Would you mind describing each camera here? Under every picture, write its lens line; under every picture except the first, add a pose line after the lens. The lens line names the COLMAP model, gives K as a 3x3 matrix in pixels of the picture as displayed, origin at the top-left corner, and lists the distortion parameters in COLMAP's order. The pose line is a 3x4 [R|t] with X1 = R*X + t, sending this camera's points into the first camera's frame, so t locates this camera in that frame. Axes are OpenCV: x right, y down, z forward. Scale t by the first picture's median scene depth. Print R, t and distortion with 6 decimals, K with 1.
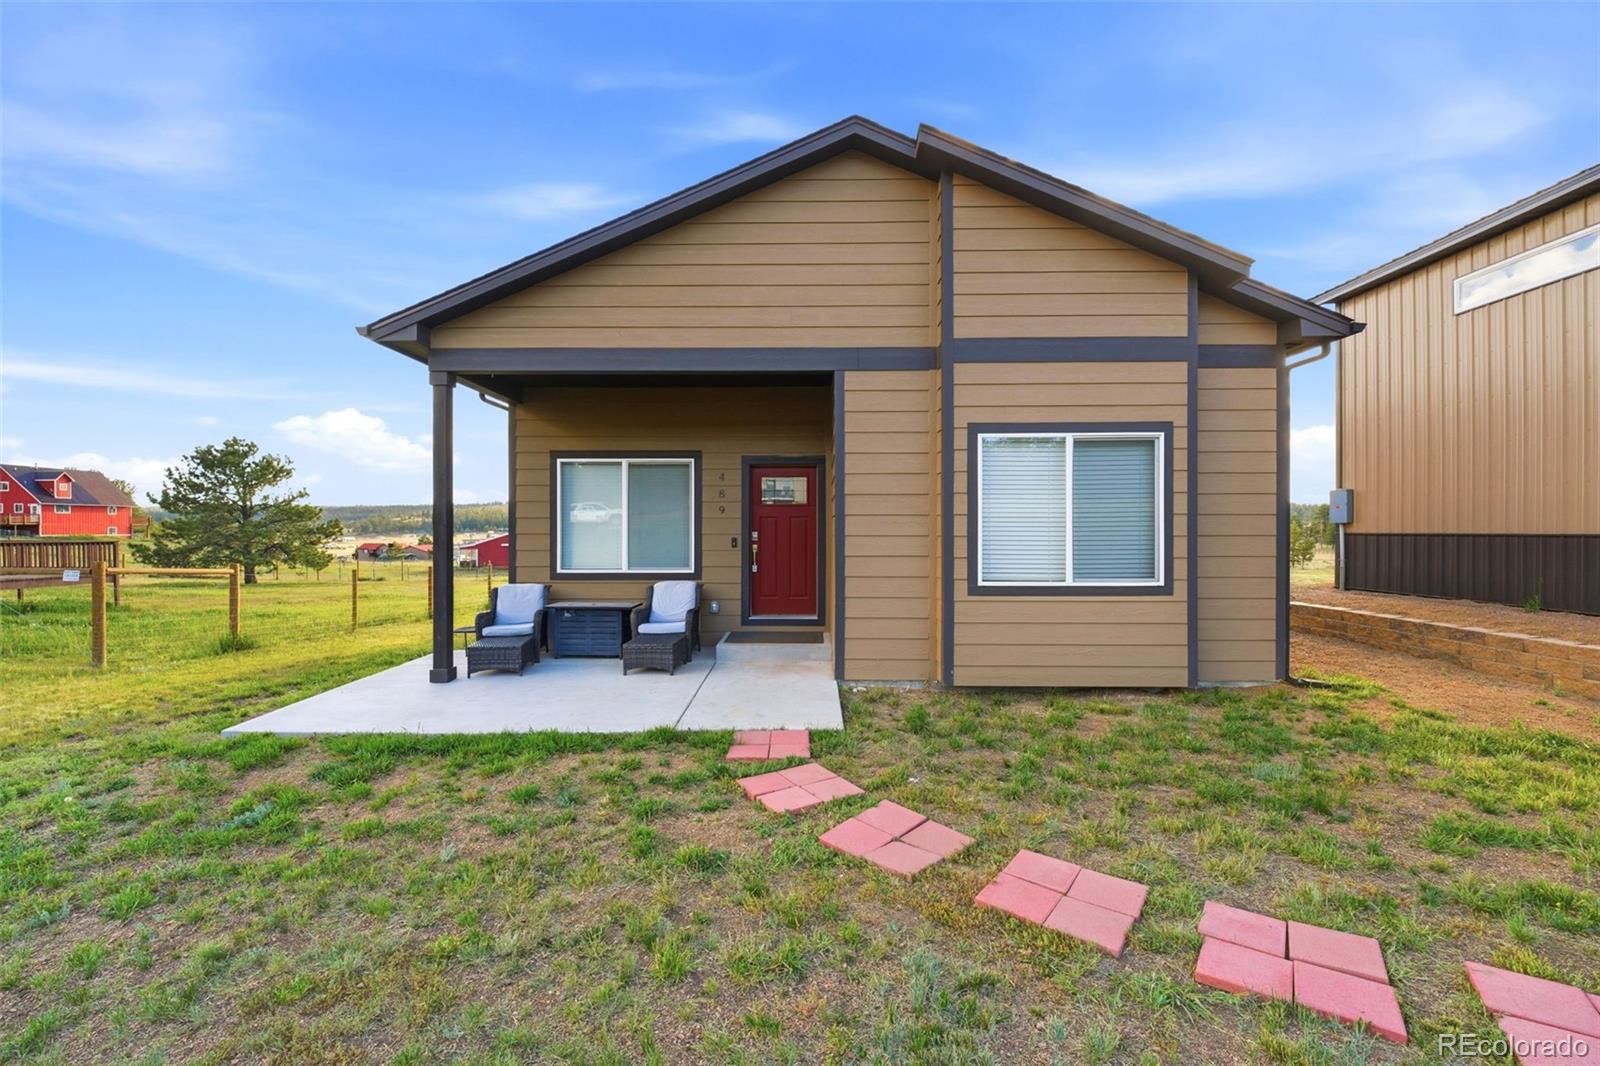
lens RADIAL K [[657.1, 0, 809.4], [0, 657.1, 530.4], [0, 0, 1]] dist [-0.017498, -0.000105]
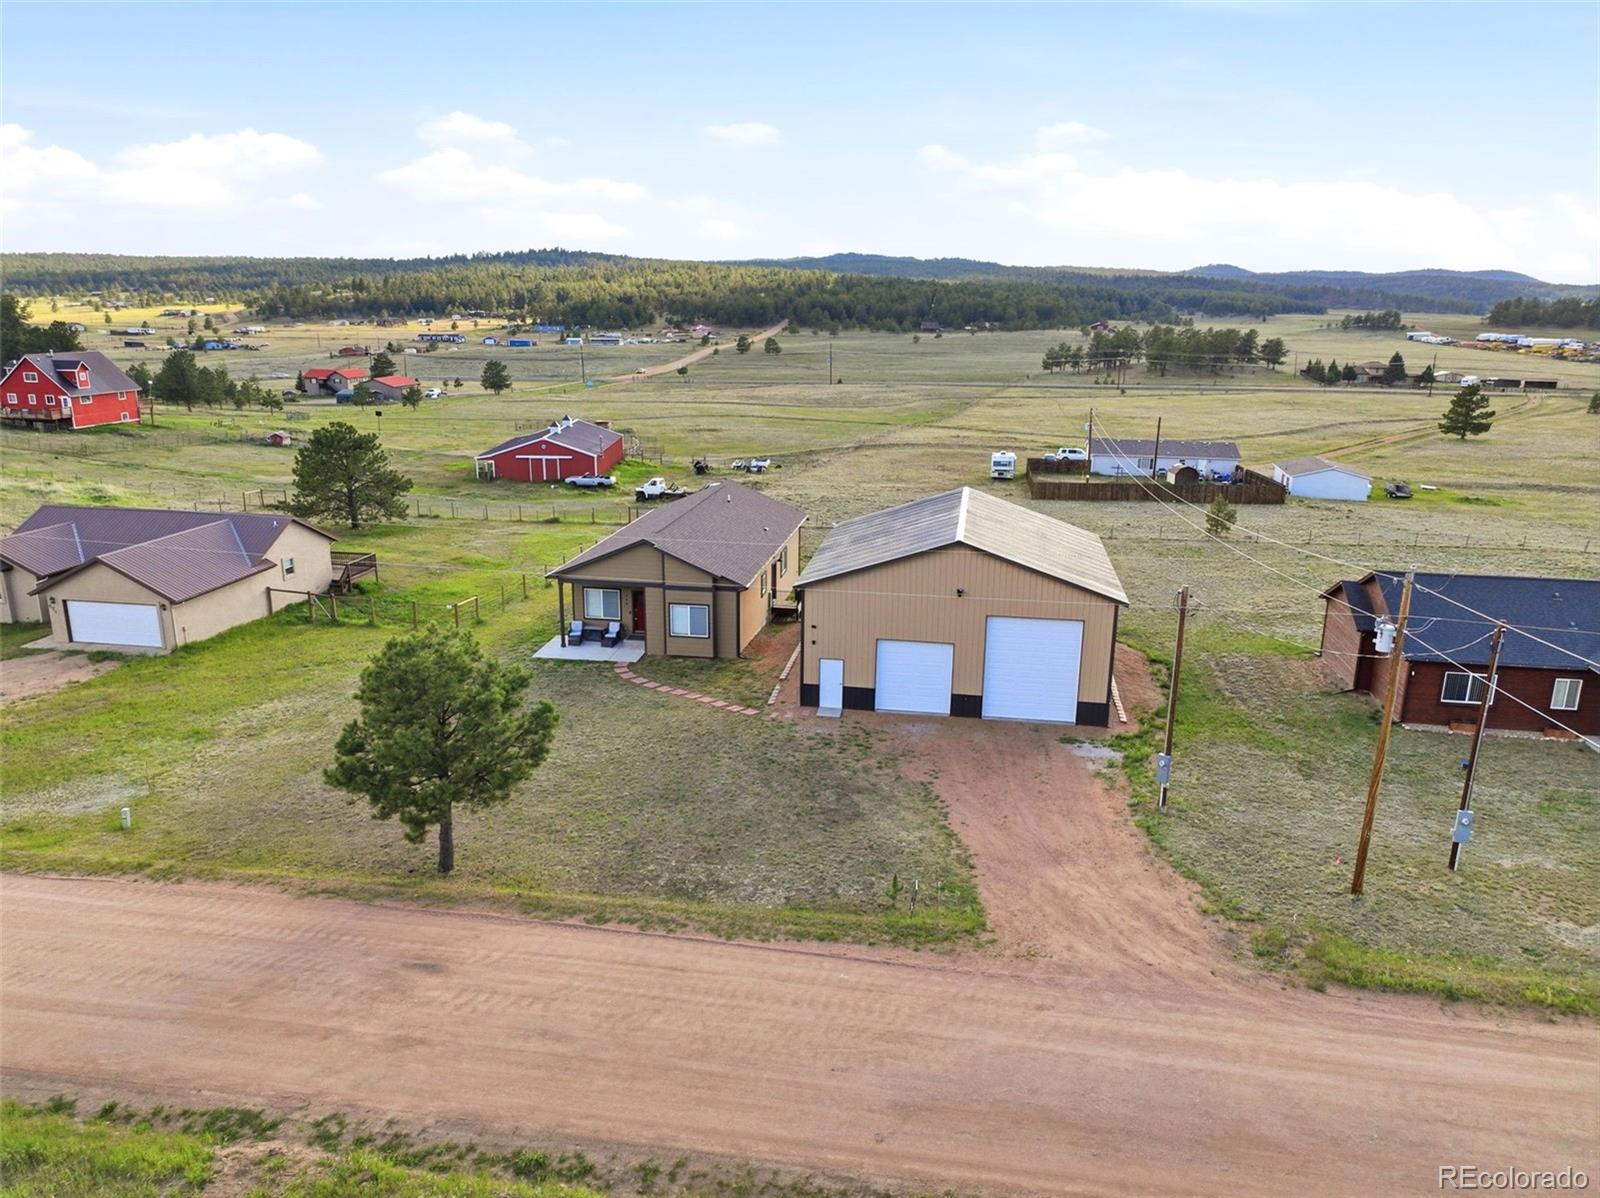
lens RADIAL K [[1136.0, 0, 807.9], [0, 1136.0, 602.6], [0, 0, 1]] dist [0.003278, 0.010024]
pose [[0.987724, 0.049702, -0.148090, 2.155227], [-0.008847, 0.964308, 0.264635, -2.053310], [0.155958, -0.260077, 0.952910, -5.853759]]
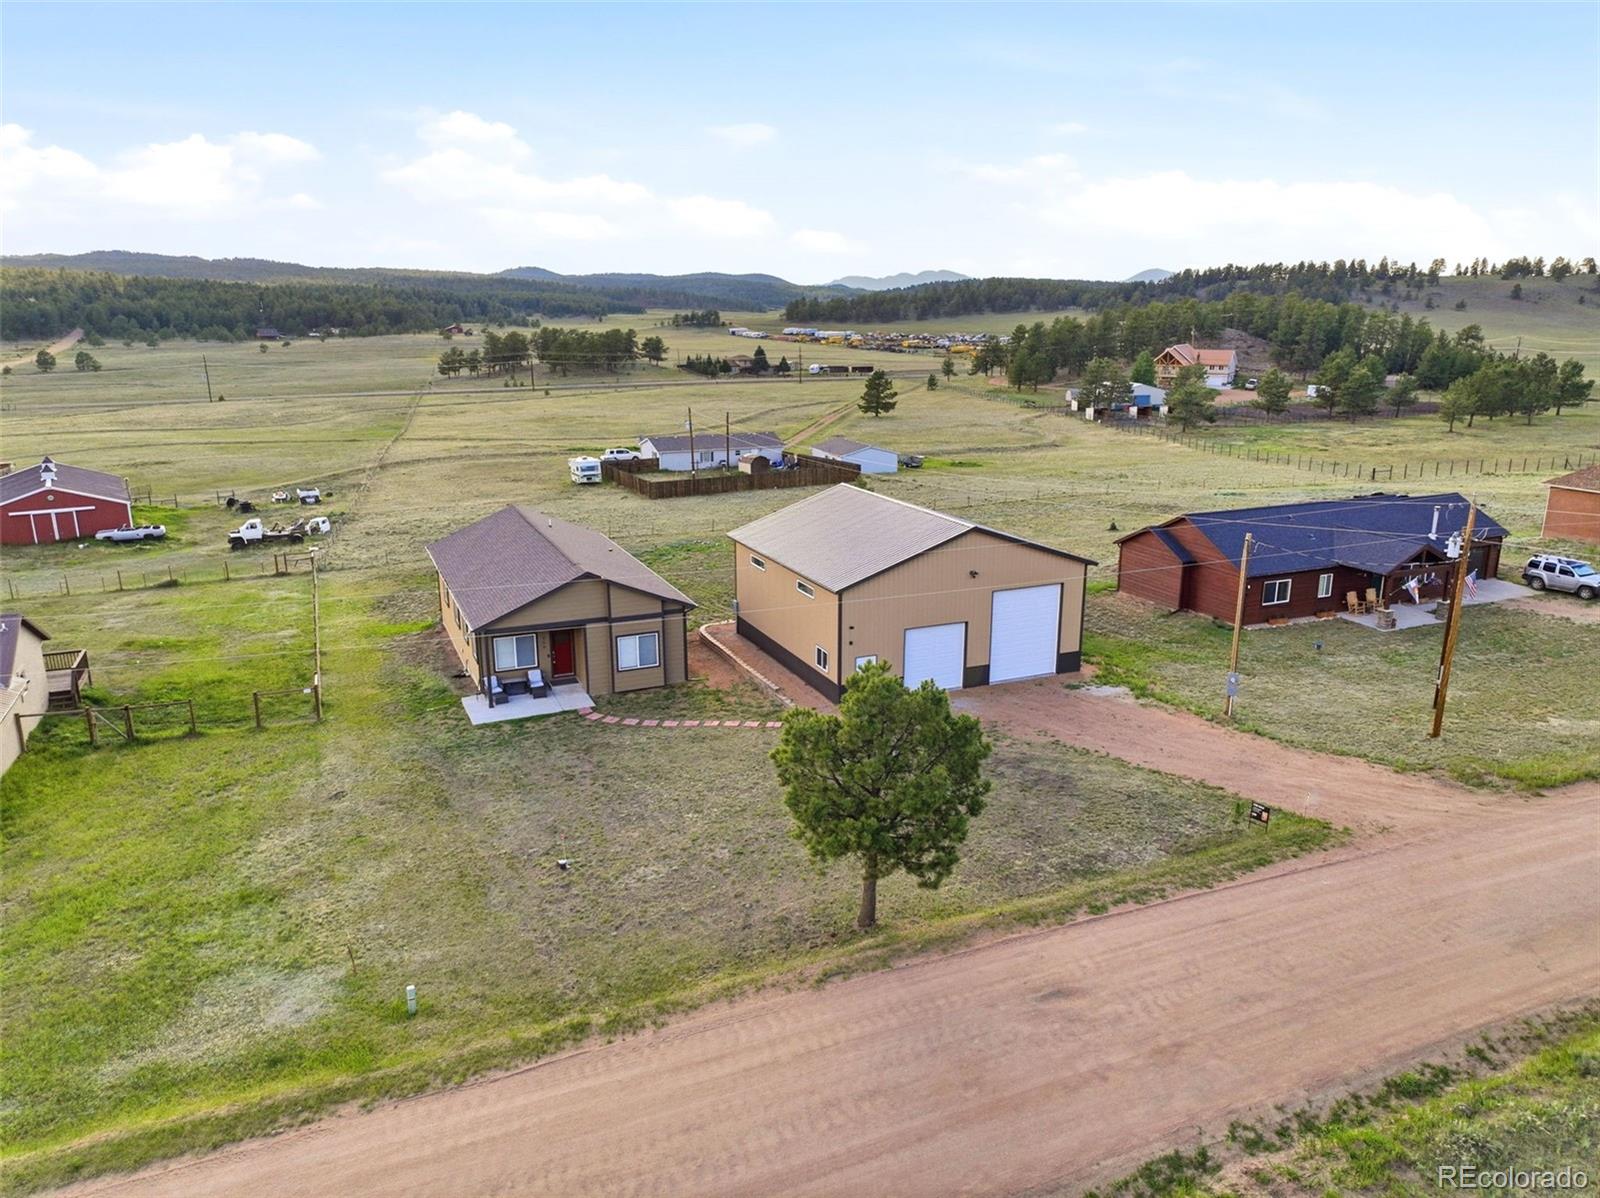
lens RADIAL K [[1136.0, 0, 807.9], [0, 1136.0, 602.6], [0, 0, 1]] dist [0.003278, 0.010024]
pose [[0.912532, -0.106434, 0.394915, -1.372921], [-0.000138, 0.965467, 0.260524, -2.068031], [-0.409006, -0.237791, 0.881005, -5.426091]]
